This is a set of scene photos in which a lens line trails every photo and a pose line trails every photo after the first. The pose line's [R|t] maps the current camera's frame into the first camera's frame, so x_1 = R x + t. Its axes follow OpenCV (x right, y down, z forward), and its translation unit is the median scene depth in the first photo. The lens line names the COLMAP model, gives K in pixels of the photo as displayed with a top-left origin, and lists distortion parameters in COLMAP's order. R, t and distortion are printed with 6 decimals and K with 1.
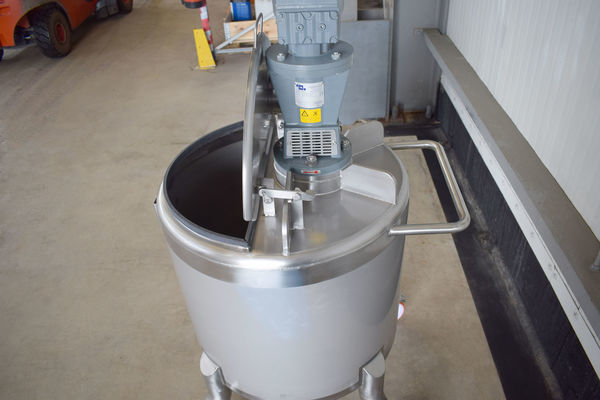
lens RADIAL K [[488.2, 0, 300.0], [0, 488.2, 200.0], [0, 0, 1]] dist [-0.103567, 0.001749]
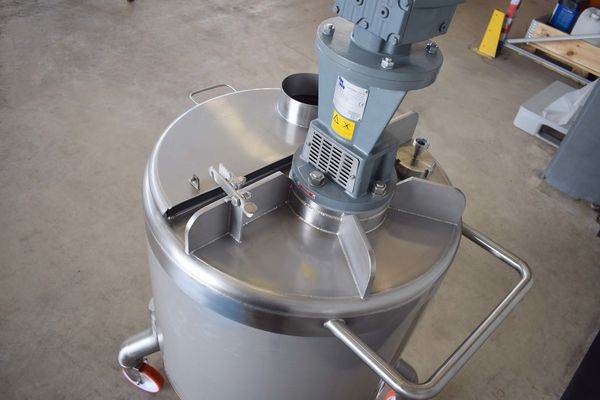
lens RADIAL K [[488.2, 0, 300.0], [0, 488.2, 200.0], [0, 0, 1]] dist [-0.103567, 0.001749]
pose [[0.691898, 0.578336, -0.432209, 0.105384], [-0.545228, 0.810956, 0.212312, -0.060223], [0.473291, 0.088754, 0.876424, 0.103258]]
